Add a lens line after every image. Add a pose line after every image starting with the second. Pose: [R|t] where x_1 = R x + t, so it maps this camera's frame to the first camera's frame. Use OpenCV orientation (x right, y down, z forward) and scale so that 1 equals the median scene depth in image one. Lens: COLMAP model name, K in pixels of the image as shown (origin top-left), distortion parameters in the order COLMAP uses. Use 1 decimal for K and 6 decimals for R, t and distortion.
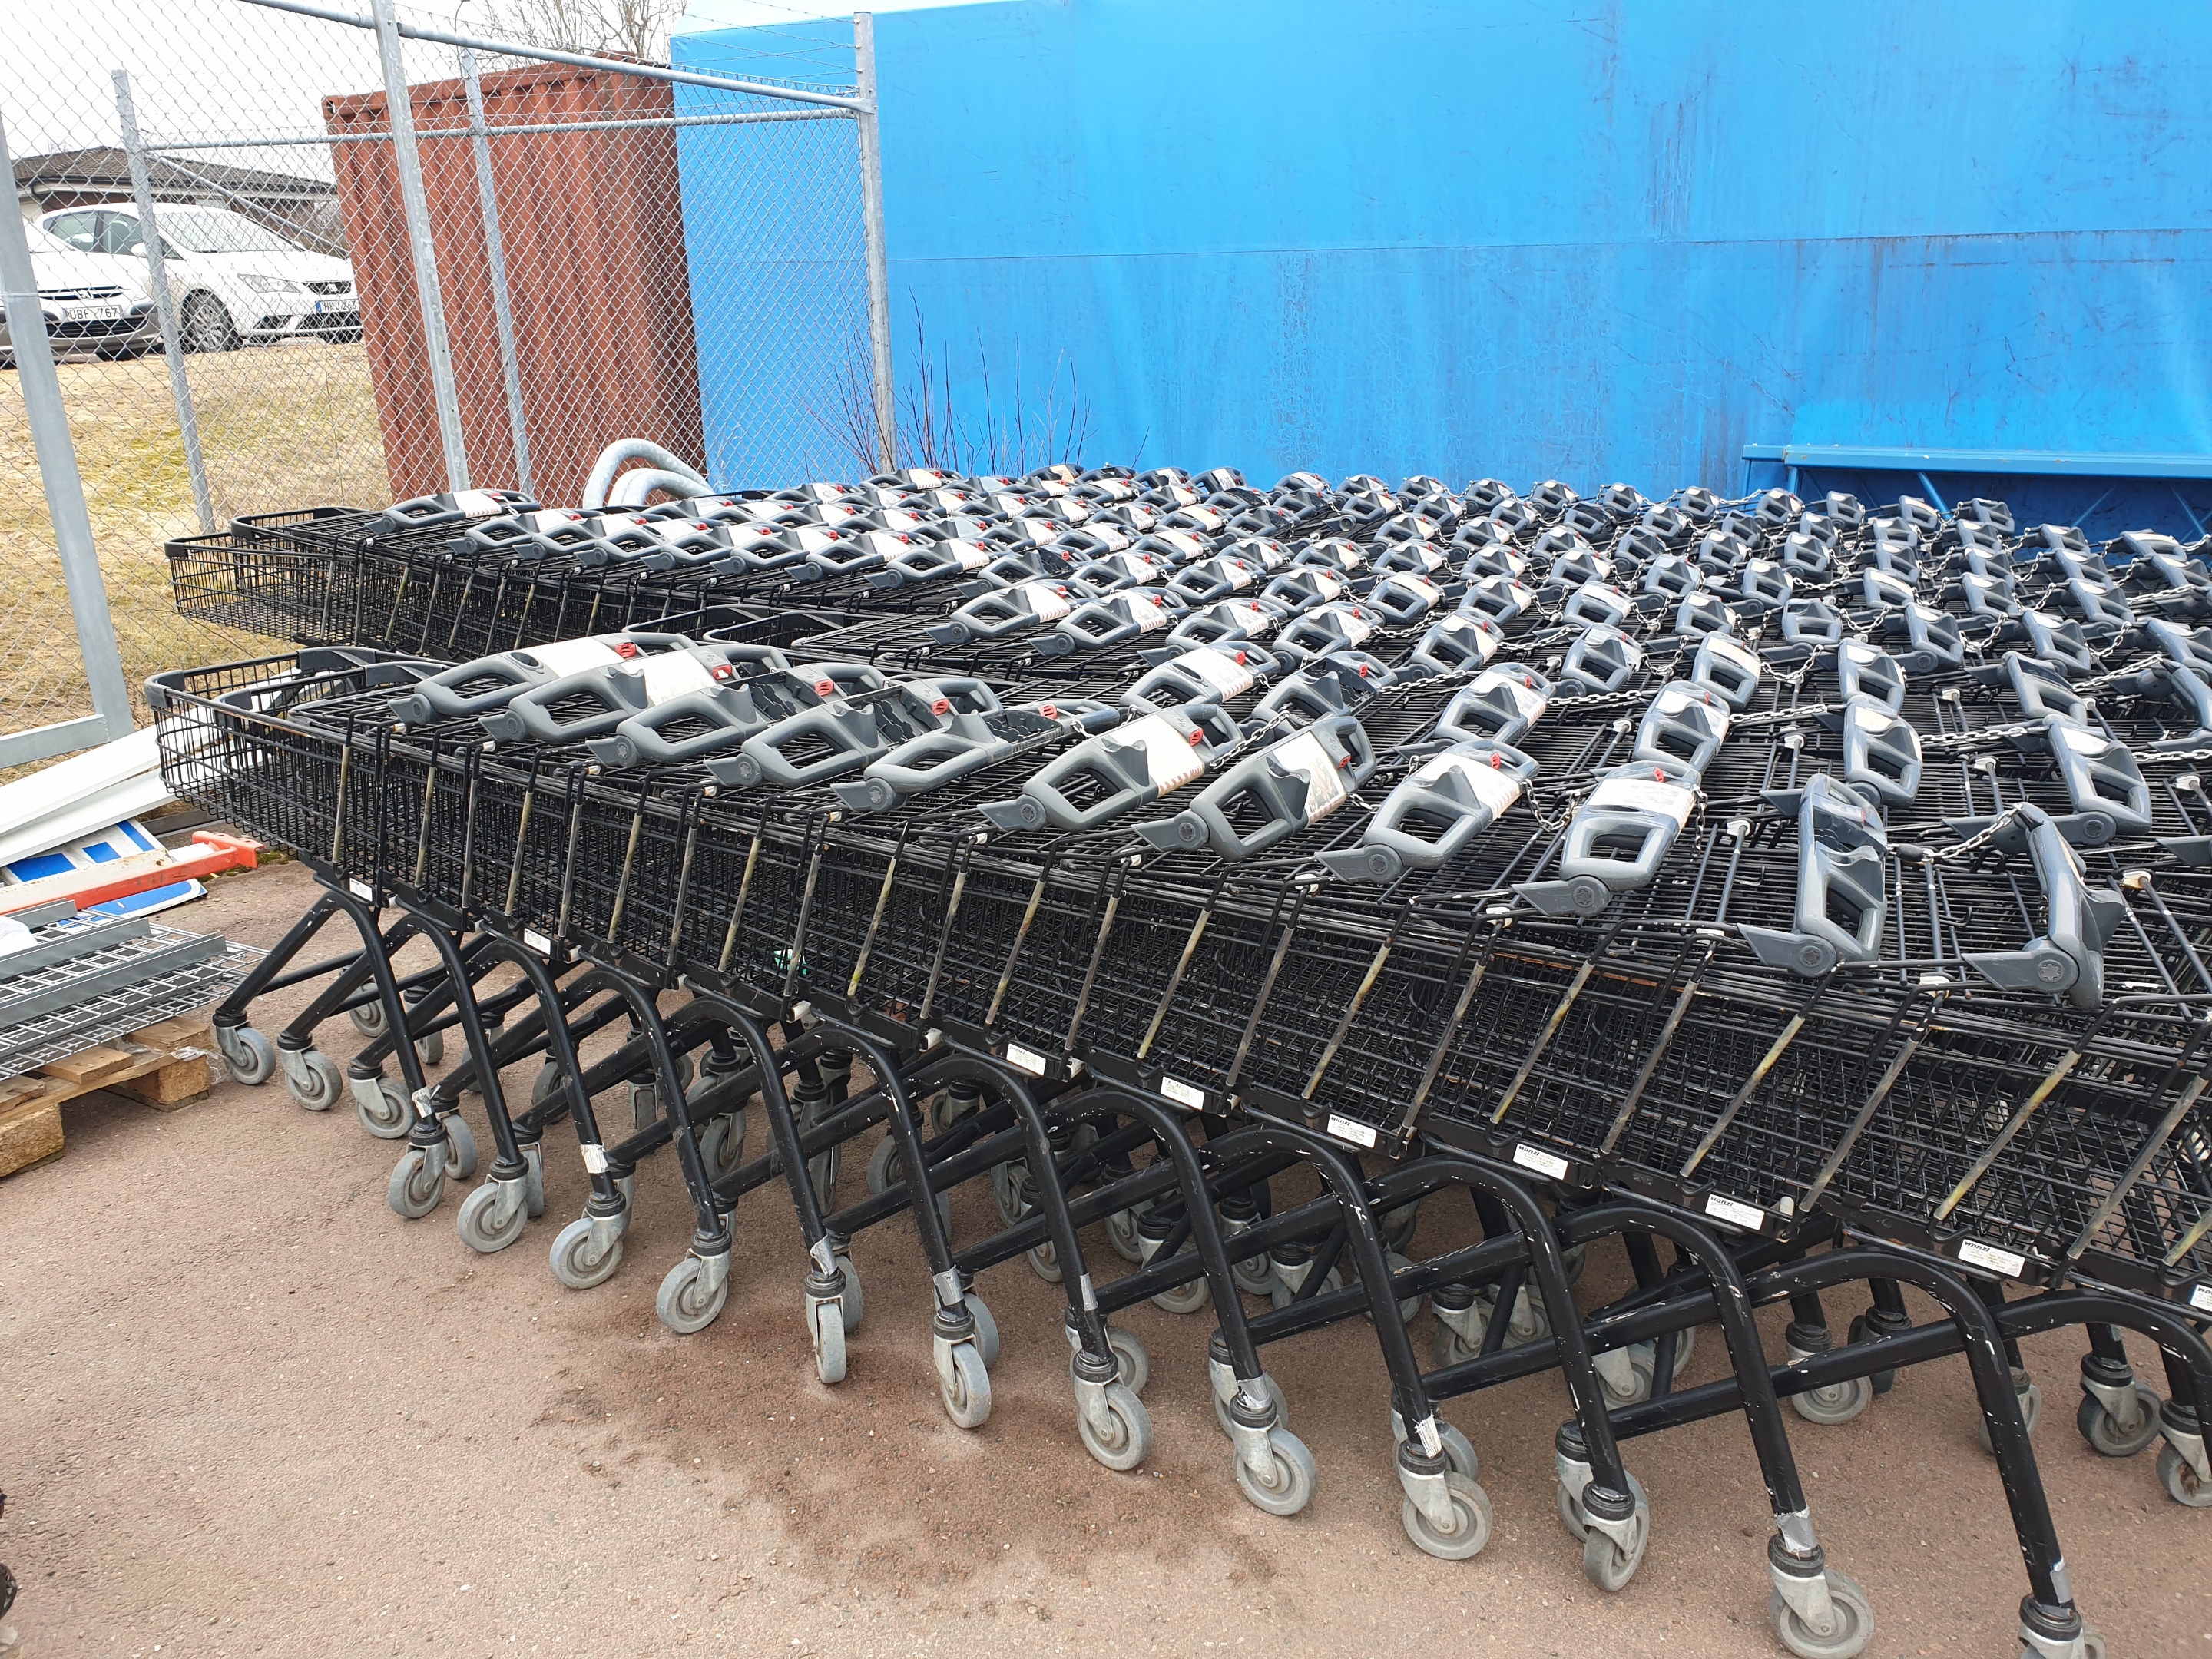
lens RADIAL K [[1819.3, 0, 1106.0], [0, 1819.3, 829.5], [0, 0, 1]] dist [-0.022210, 0.011823]
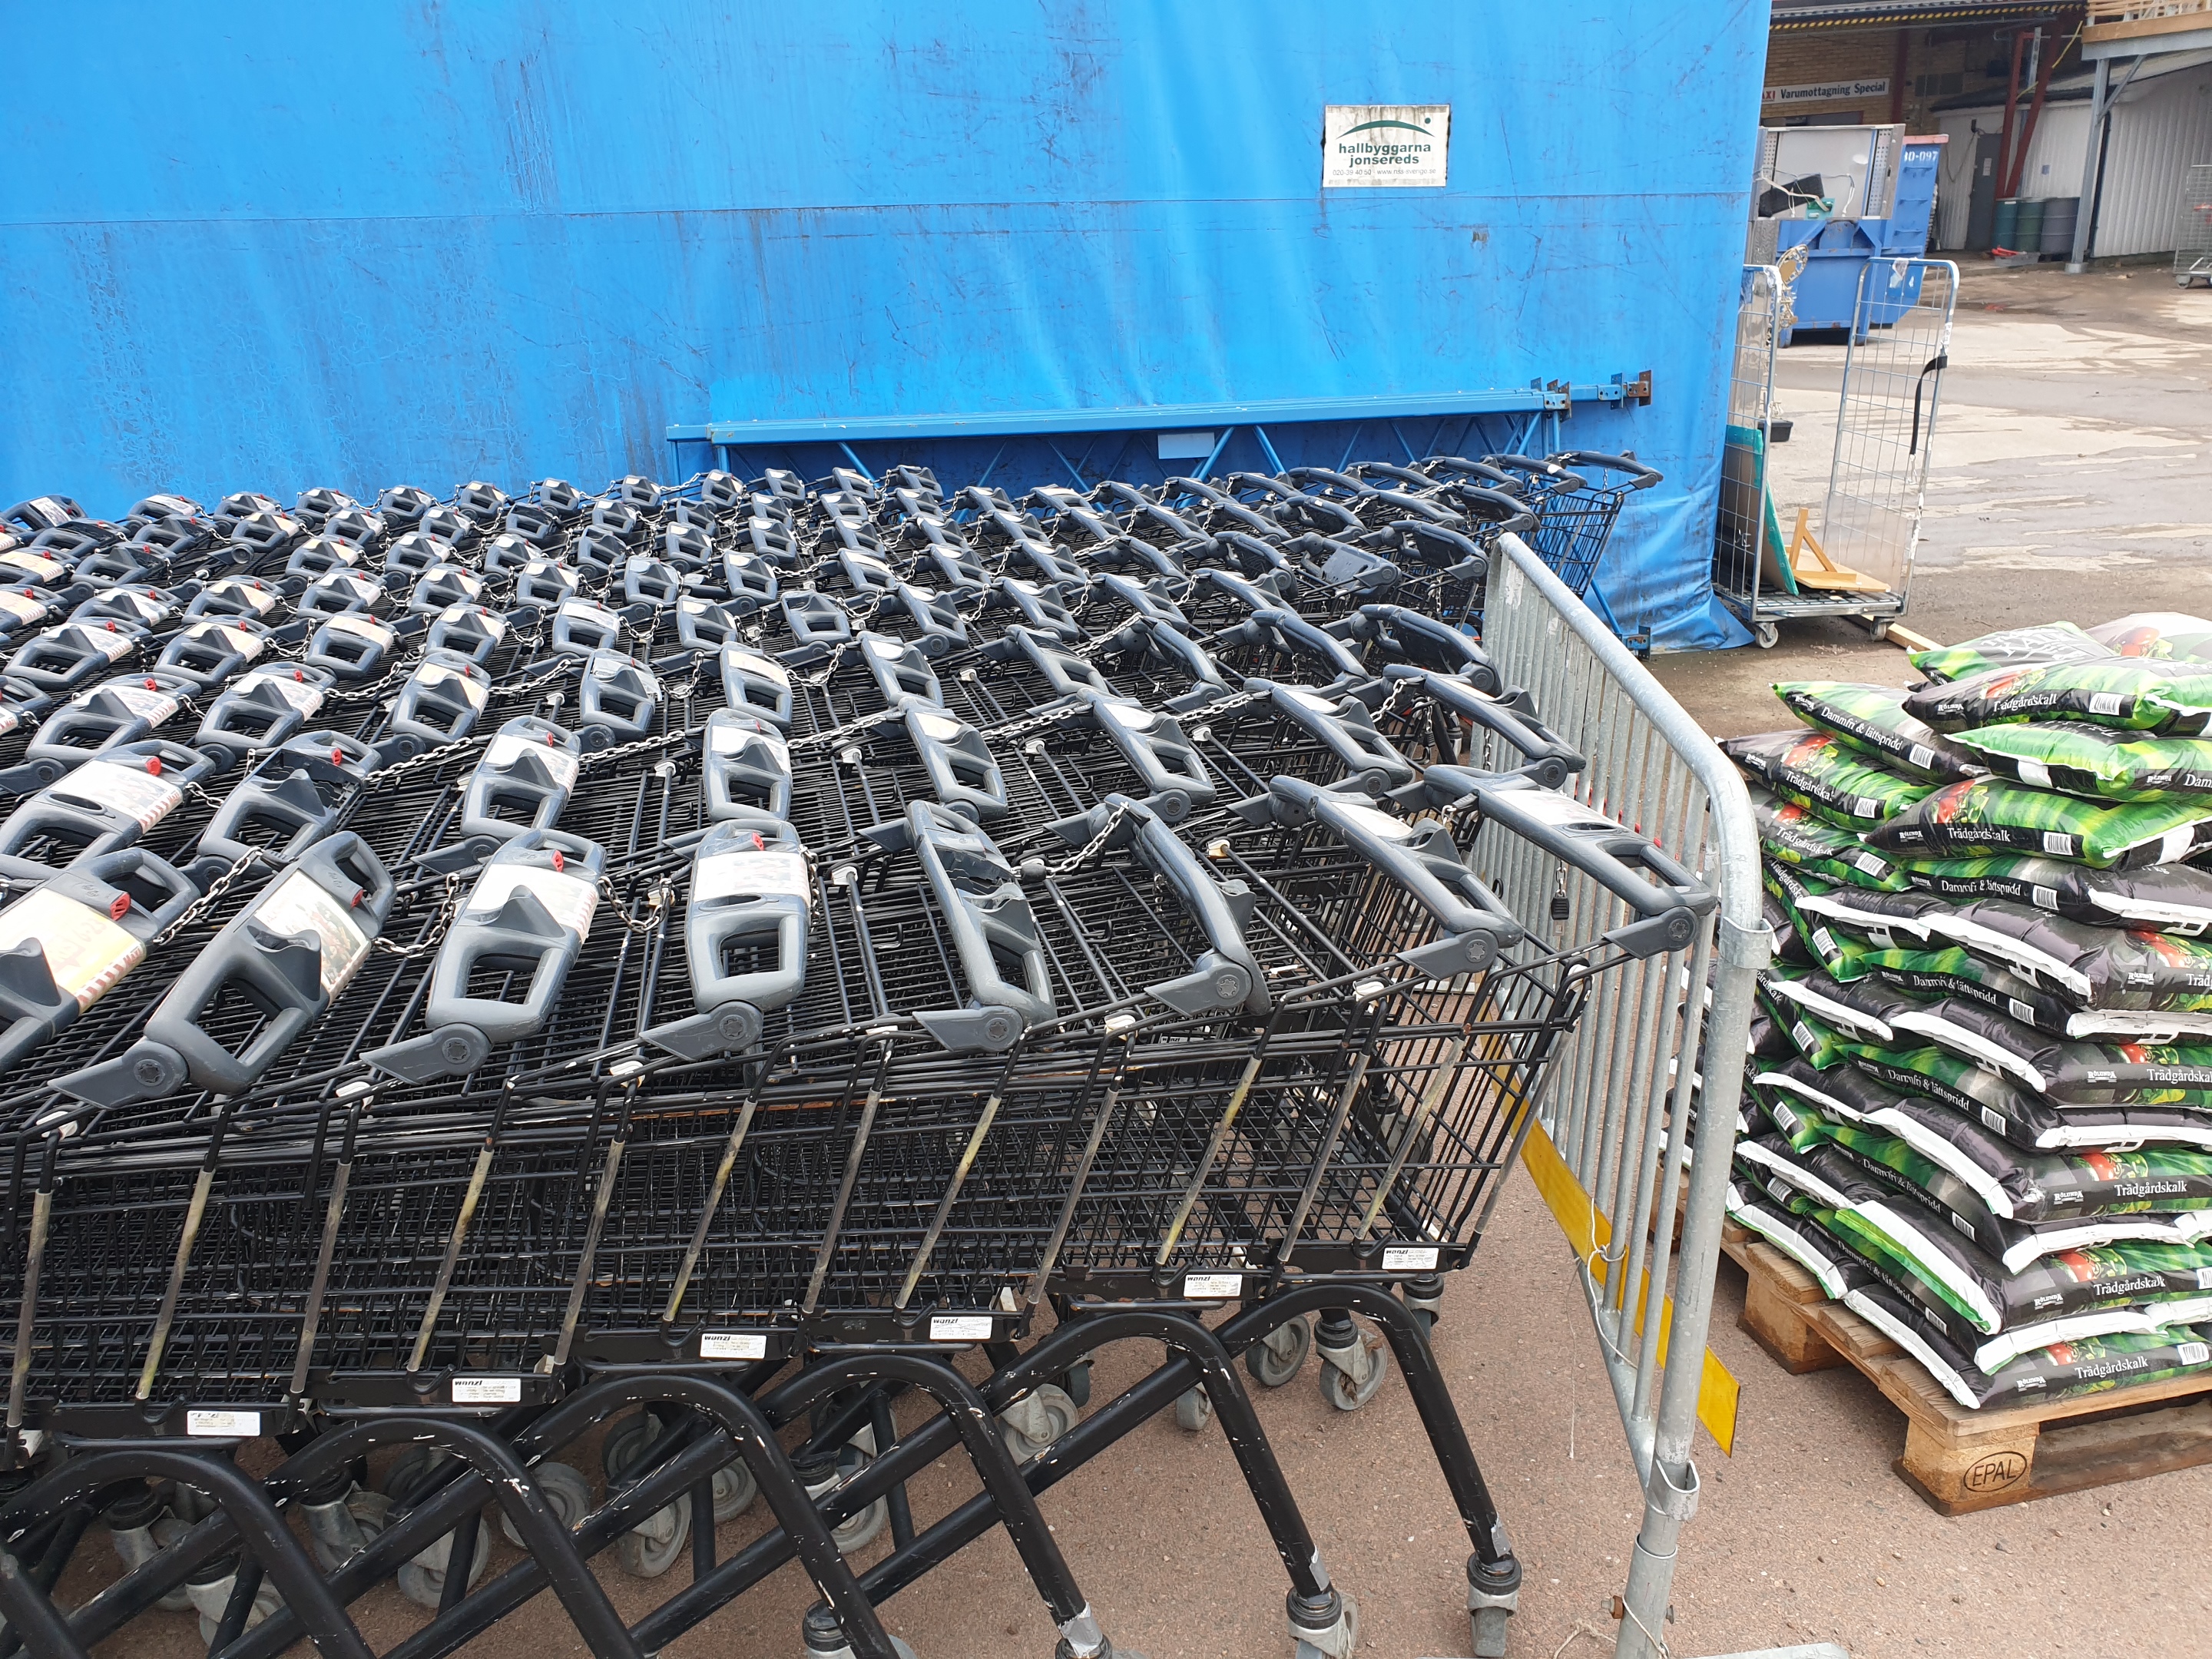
lens RADIAL K [[1696.7, 0, 1107.2], [0, 1696.7, 843.7], [0, 0, 1]] dist [-0.035283, 0.120253]
pose [[0.812078, -0.199749, 0.548297, 0.001987], [0.178954, 0.979564, 0.091814, -0.046925], [-0.555432, 0.023560, 0.831228, 0.162741]]
